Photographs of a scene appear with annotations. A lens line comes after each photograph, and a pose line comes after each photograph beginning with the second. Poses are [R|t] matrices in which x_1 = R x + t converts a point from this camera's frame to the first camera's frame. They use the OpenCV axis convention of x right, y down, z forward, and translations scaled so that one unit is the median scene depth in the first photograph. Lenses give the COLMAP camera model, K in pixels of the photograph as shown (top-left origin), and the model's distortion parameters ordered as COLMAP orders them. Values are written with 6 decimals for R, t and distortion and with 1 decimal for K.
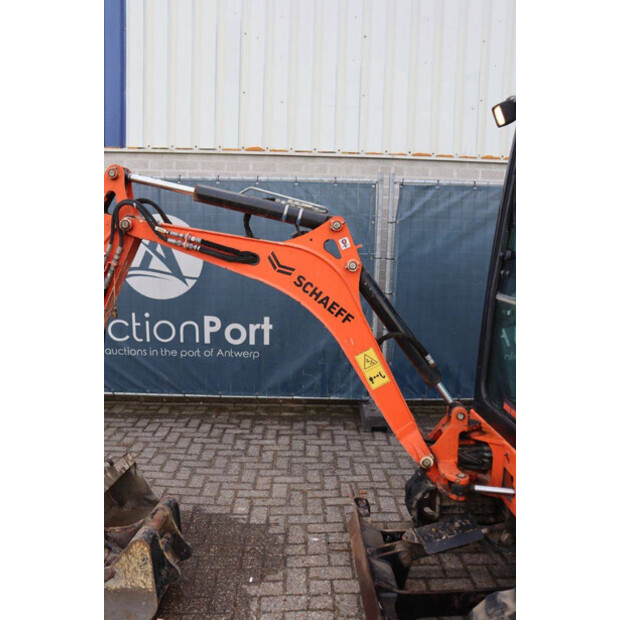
lens RADIAL K [[575.9, 0, 311.0], [0, 575.9, 310.3], [0, 0, 1]] dist [-0.091644, 0.000000]
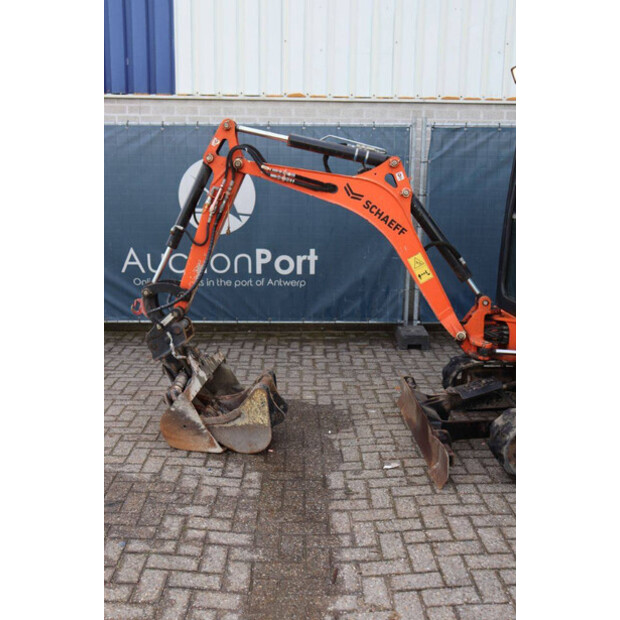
lens RADIAL K [[679.3, 0, 313.6], [0, 679.3, 312.7], [0, 0, 1]] dist [-0.035607, 0.000000]
pose [[0.999884, -0.014972, 0.002953, -0.083856], [0.014764, 0.998036, 0.060875, 0.057001], [-0.003858, -0.060824, 0.998141, -0.337426]]
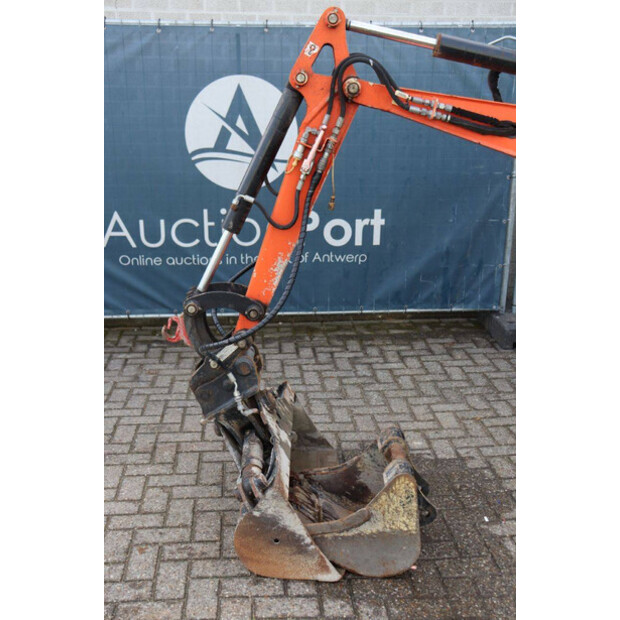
lens RADIAL K [[764.1, 0, 315.2], [0, 764.1, 311.1], [0, 0, 1]] dist [0.017843, 0.000000]
pose [[0.997116, -0.037583, 0.065937, -0.245808], [0.028241, 0.990128, 0.137293, 0.003490], [-0.070446, -0.135035, 0.988333, -0.041291]]
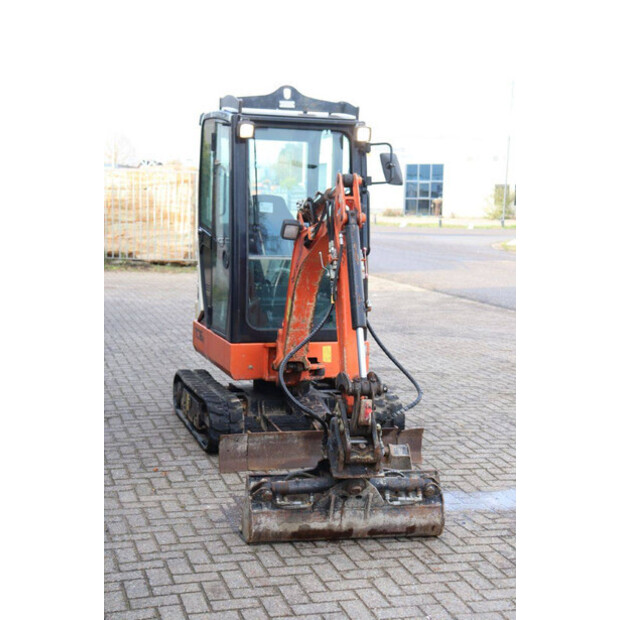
lens RADIAL K [[984.6, 0, 307.7], [0, 984.6, 310.0], [0, 0, 1]] dist [0.134408, 0.000000]
pose [[-0.257445, -0.140660, 0.956000, -1.257810], [0.084206, 0.982319, 0.167209, -0.177401], [-0.962617, 0.123548, -0.241049, 0.879595]]
